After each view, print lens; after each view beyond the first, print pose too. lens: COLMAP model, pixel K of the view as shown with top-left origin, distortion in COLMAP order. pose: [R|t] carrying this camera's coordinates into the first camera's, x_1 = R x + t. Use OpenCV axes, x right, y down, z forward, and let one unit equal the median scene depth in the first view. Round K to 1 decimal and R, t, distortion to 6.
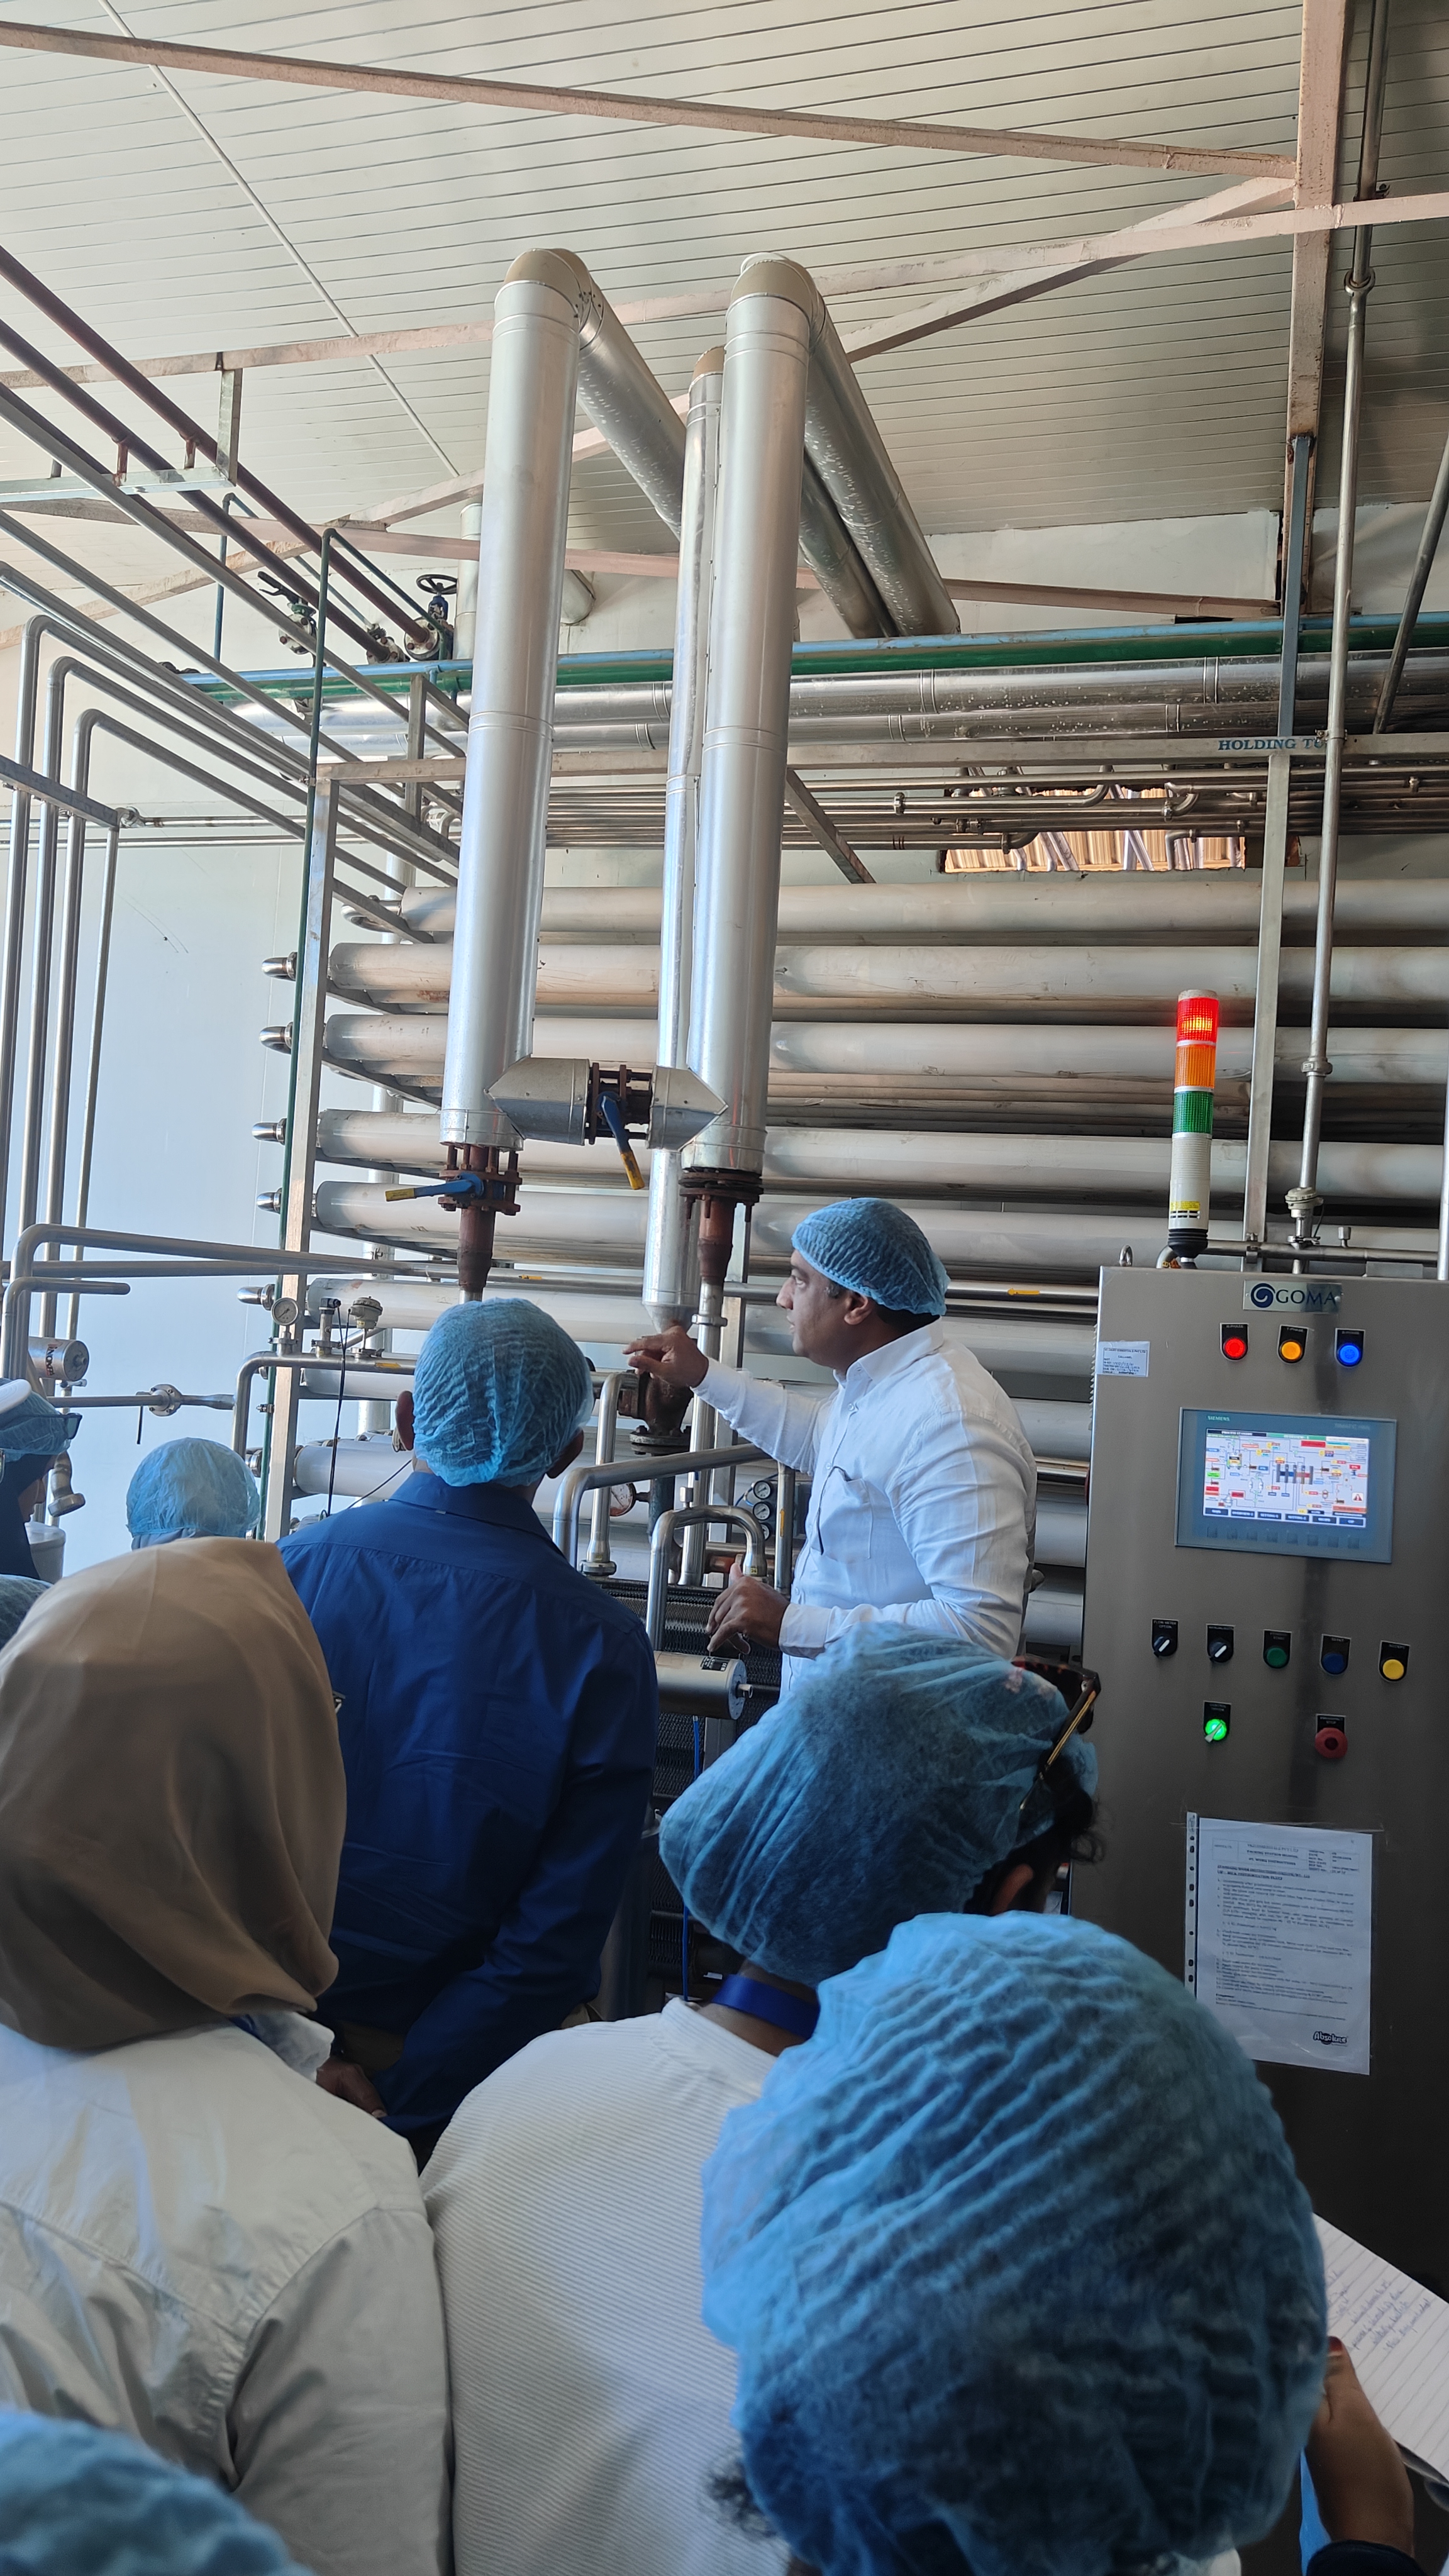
lens RADIAL K [[1808.4, 0, 736.4], [0, 1808.4, 1280.2], [0, 0, 1]] dist [0.074887, -0.107371]
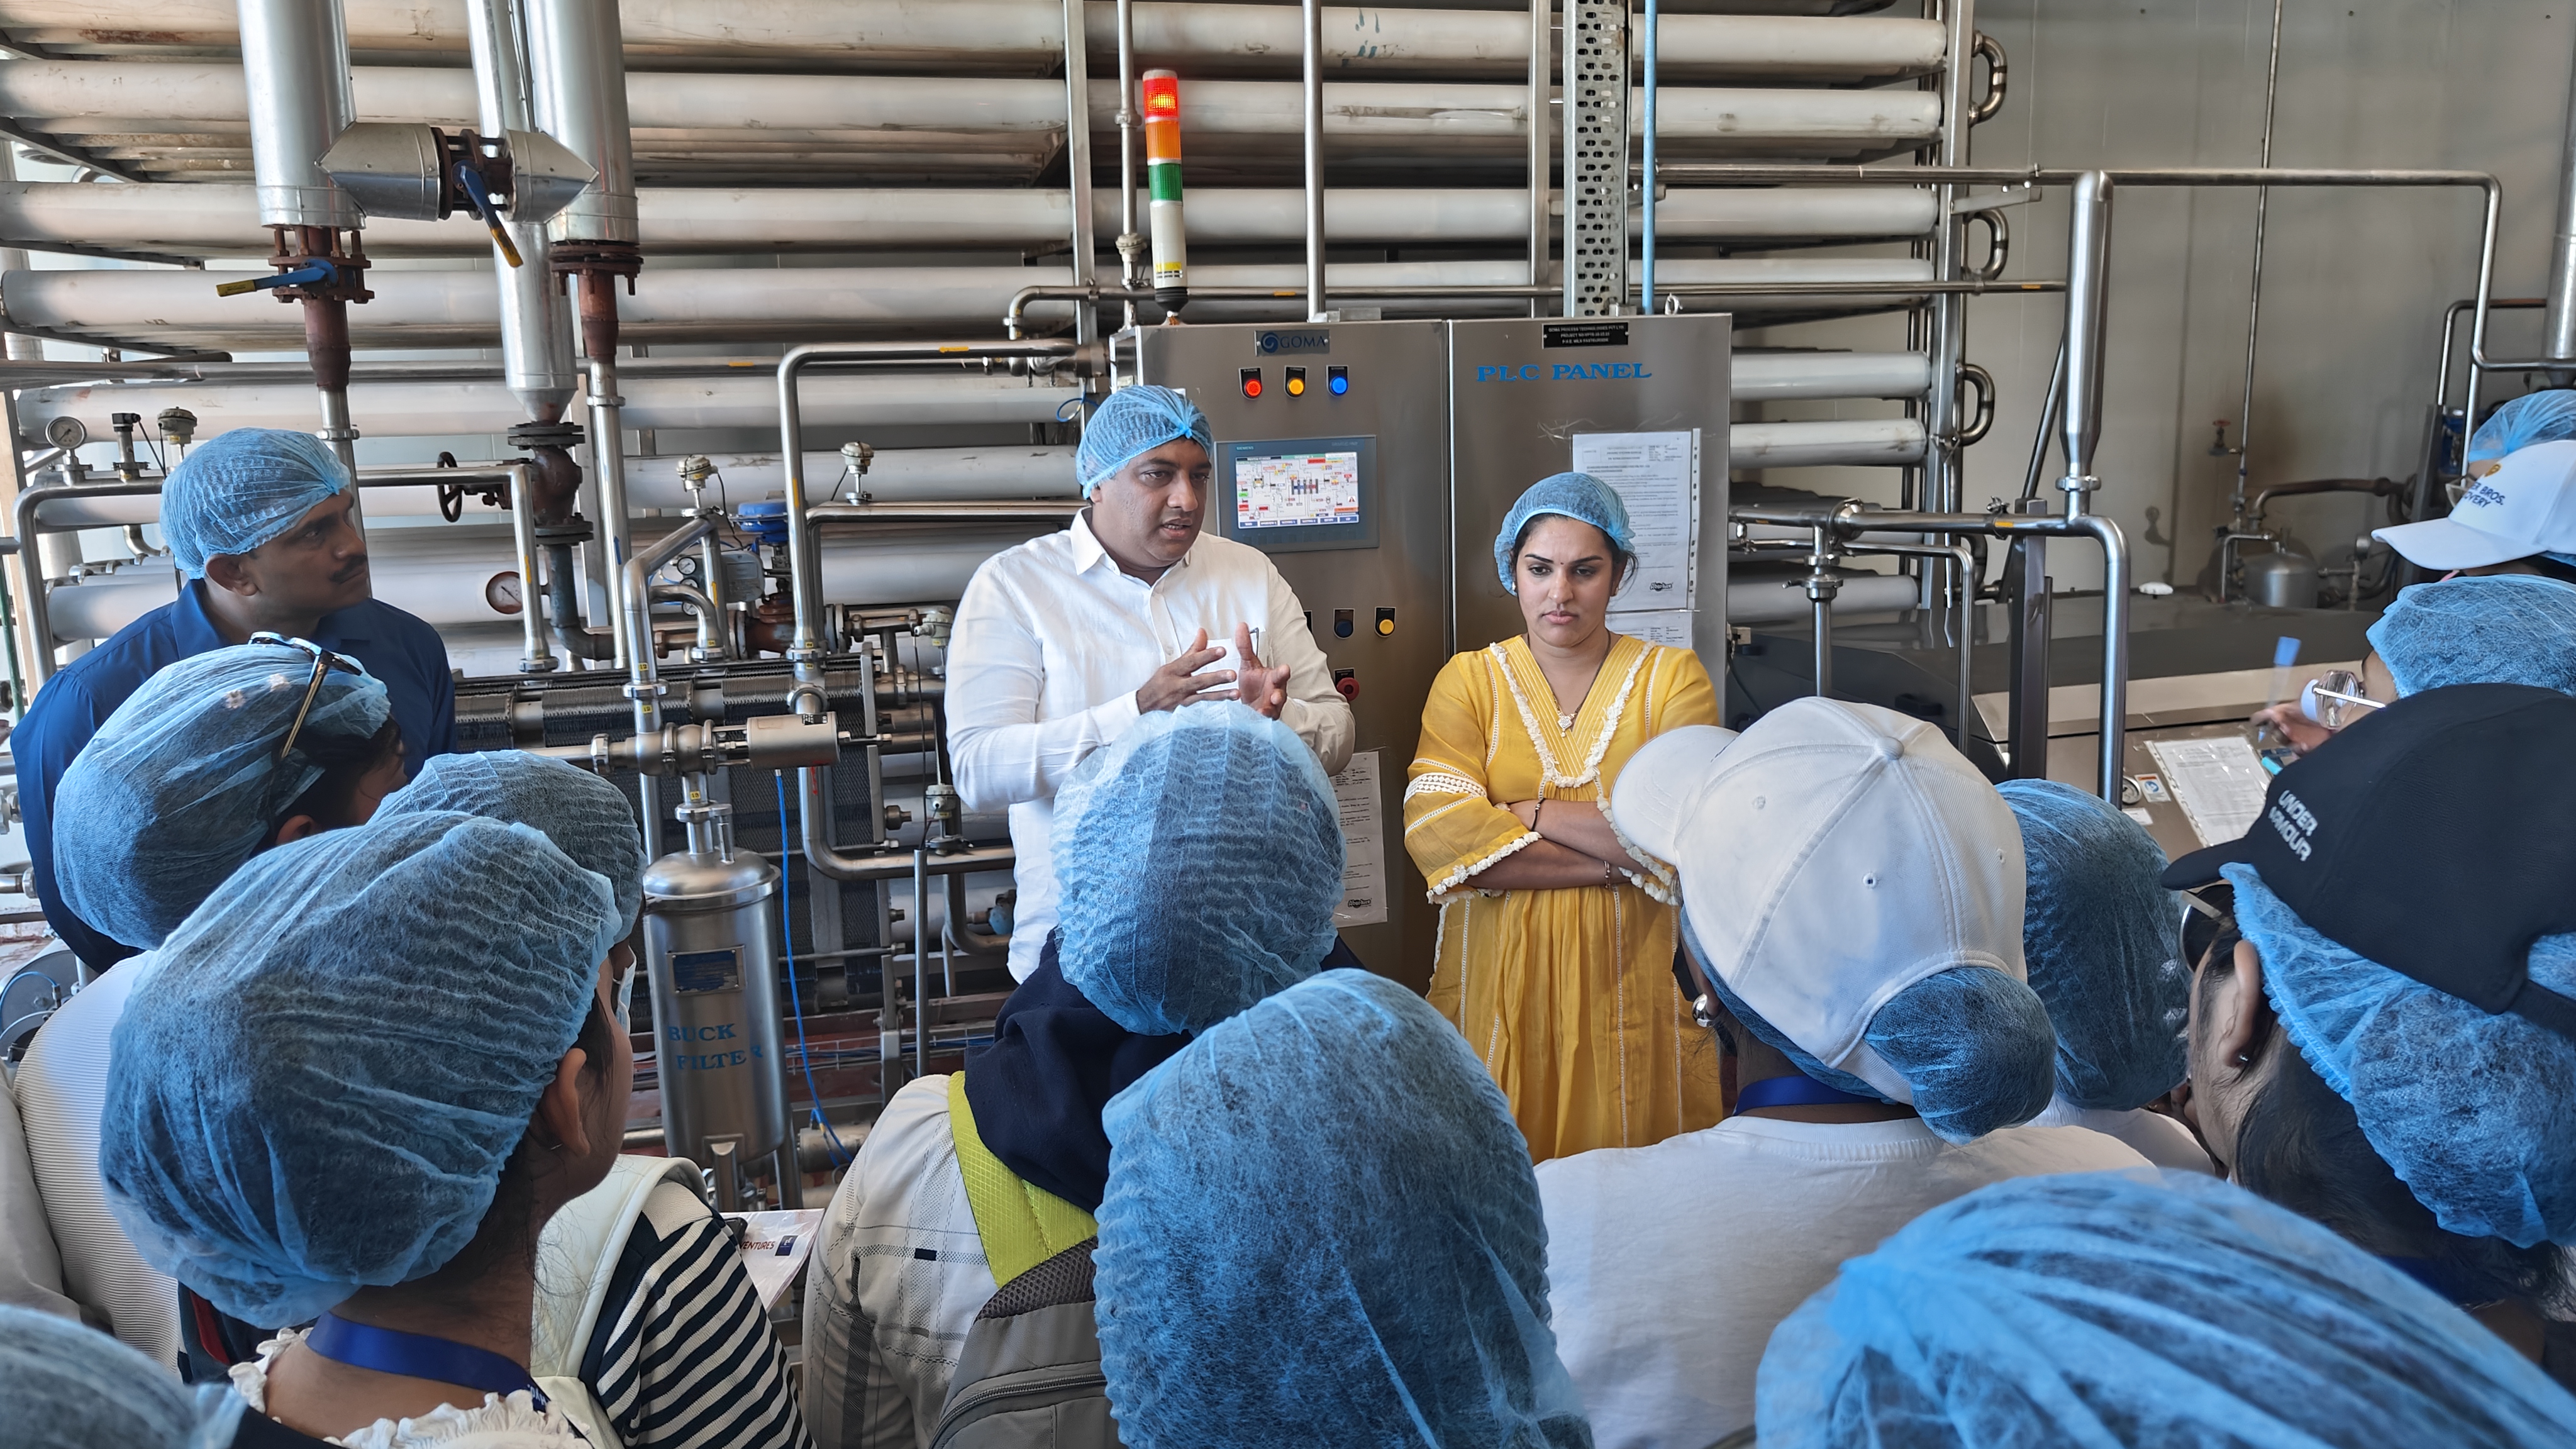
lens RADIAL K [[1823.6, 0, 1288.0], [0, 1823.6, 724.5], [0, 0, 1]] dist [0.007881, -0.003931]
pose [[0.873763, -0.167180, 0.456715, -0.173531], [0.062564, 0.969898, 0.235335, -0.017429], [-0.482311, -0.177053, 0.857921, -0.055818]]
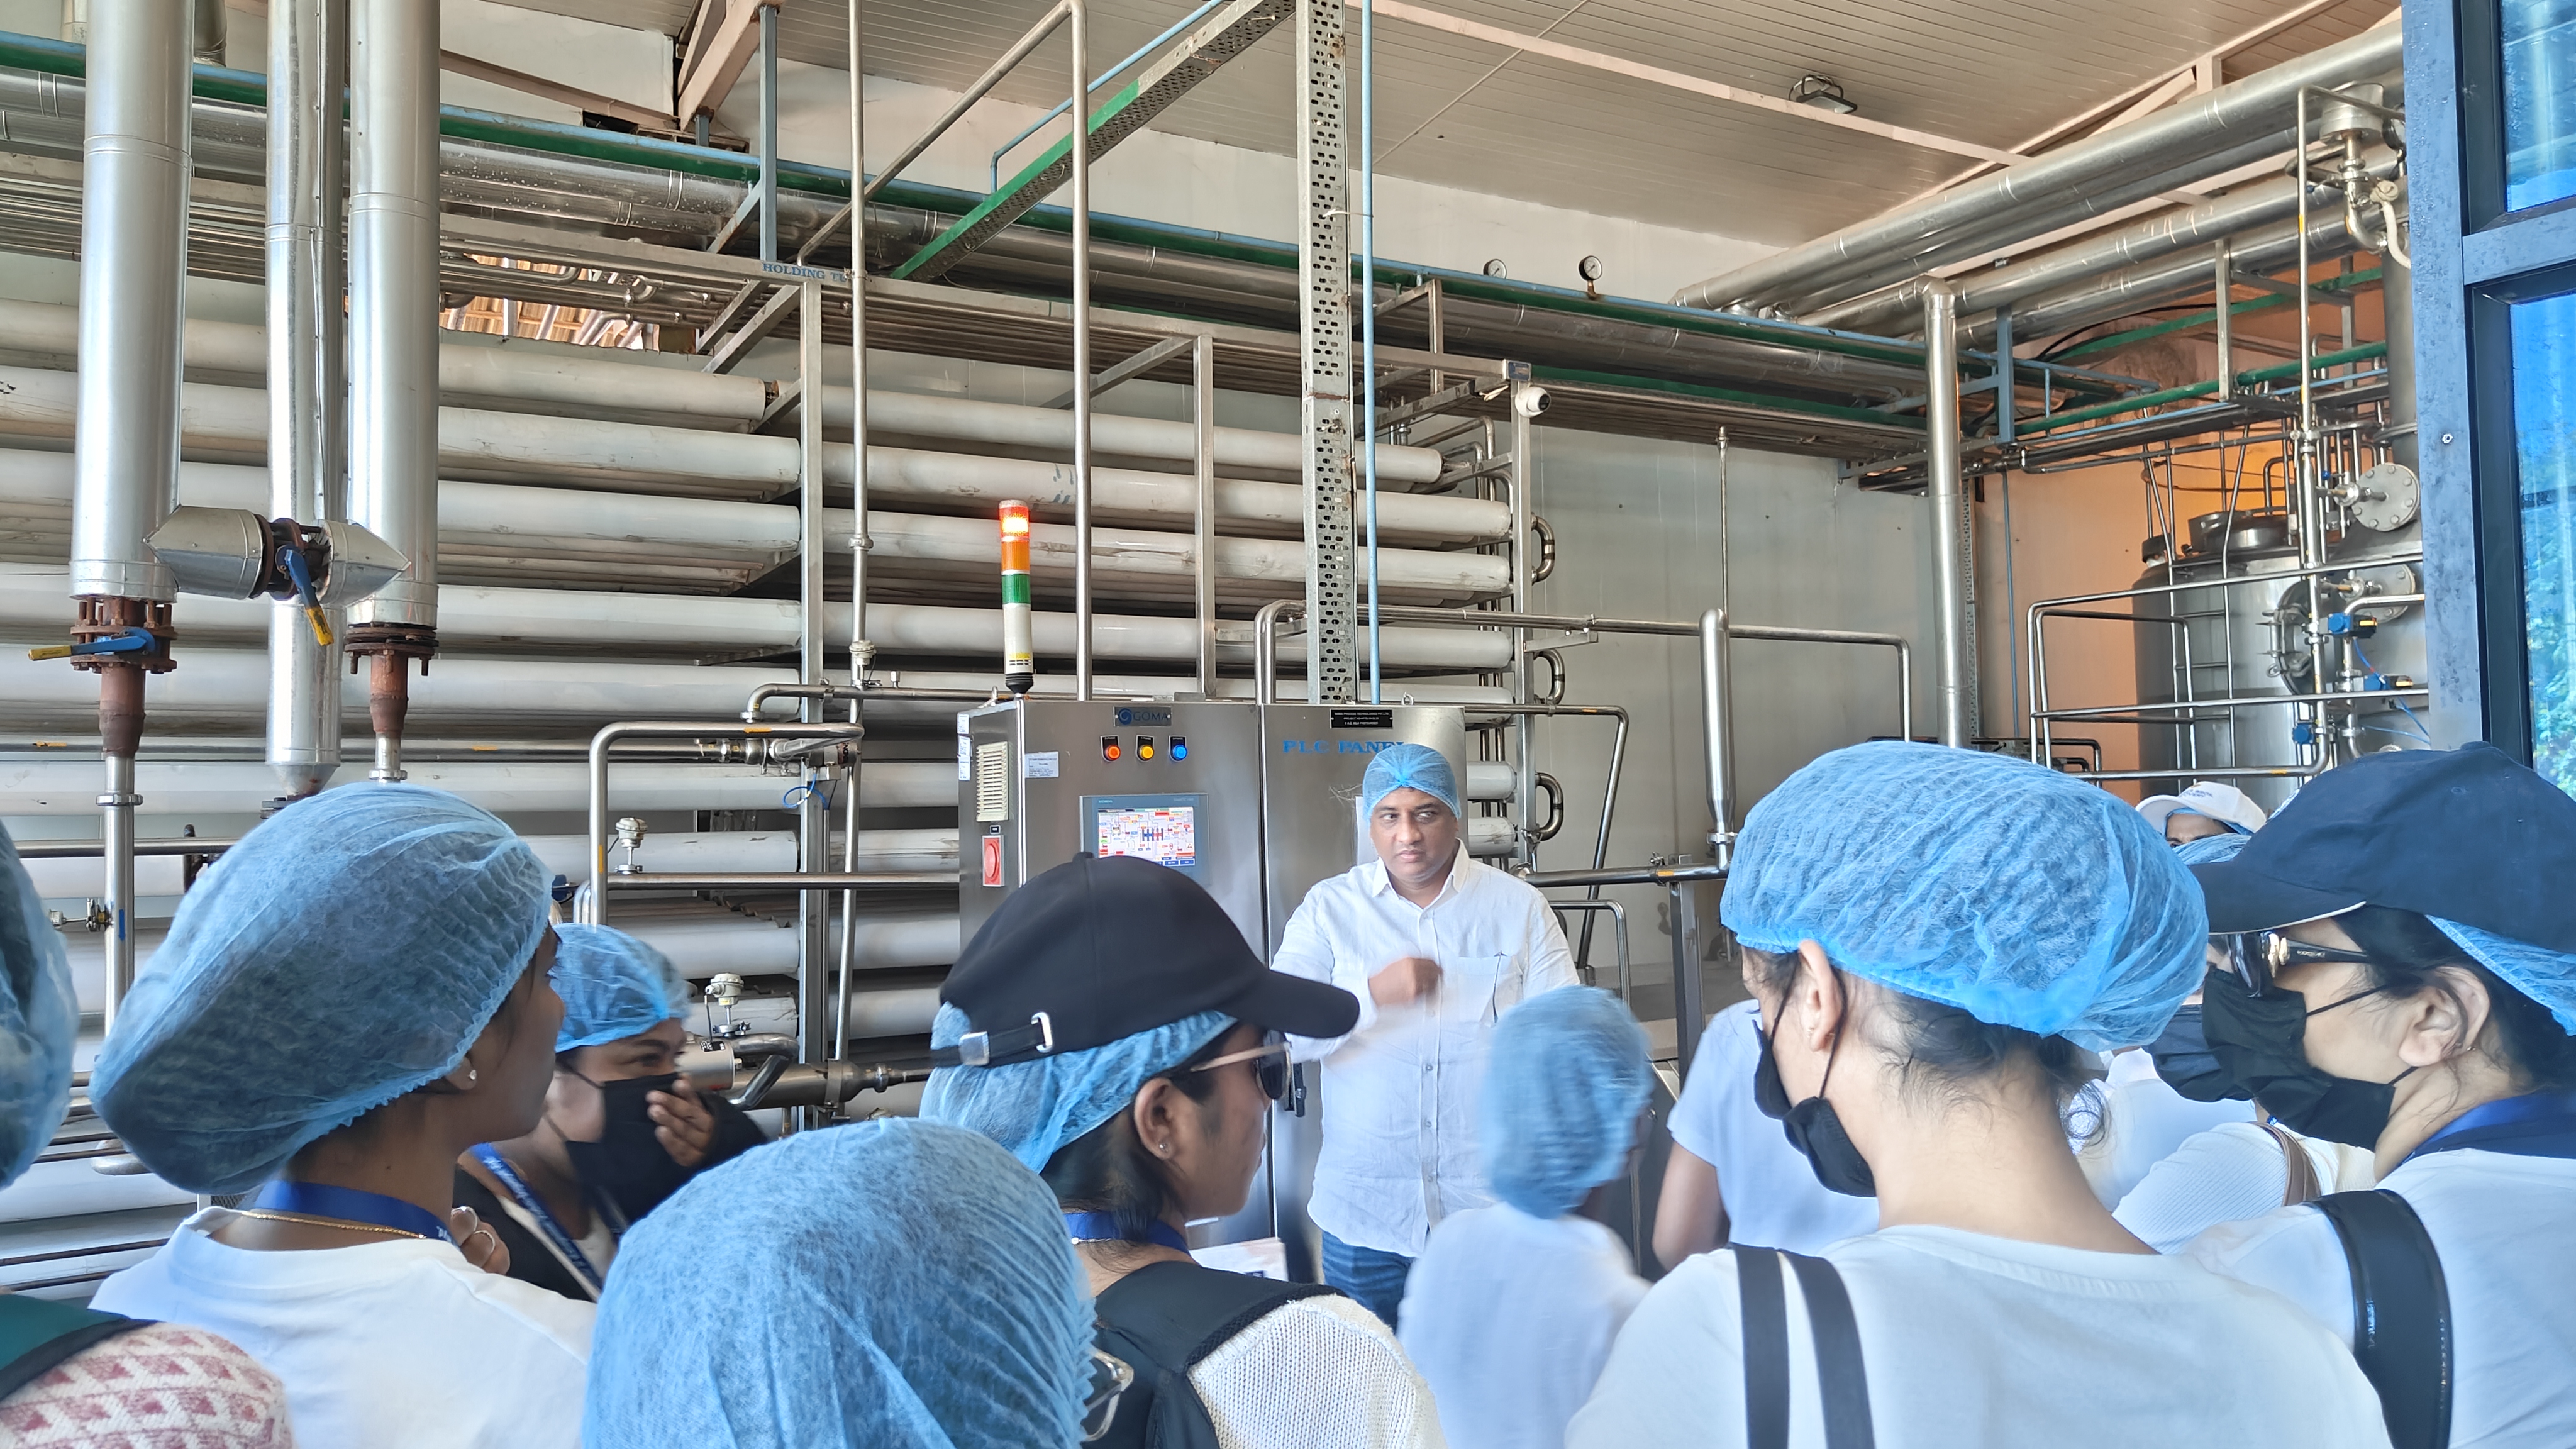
lens RADIAL K [[1808.4, 0, 1283.3], [0, 1808.4, 709.6], [0, 0, 1]] dist [0.074887, -0.107371]
pose [[0.708717, -0.031398, 0.704794, -0.381349], [0.038336, 0.999247, 0.005967, -0.000692], [-0.704450, 0.022790, 0.709387, -0.077993]]
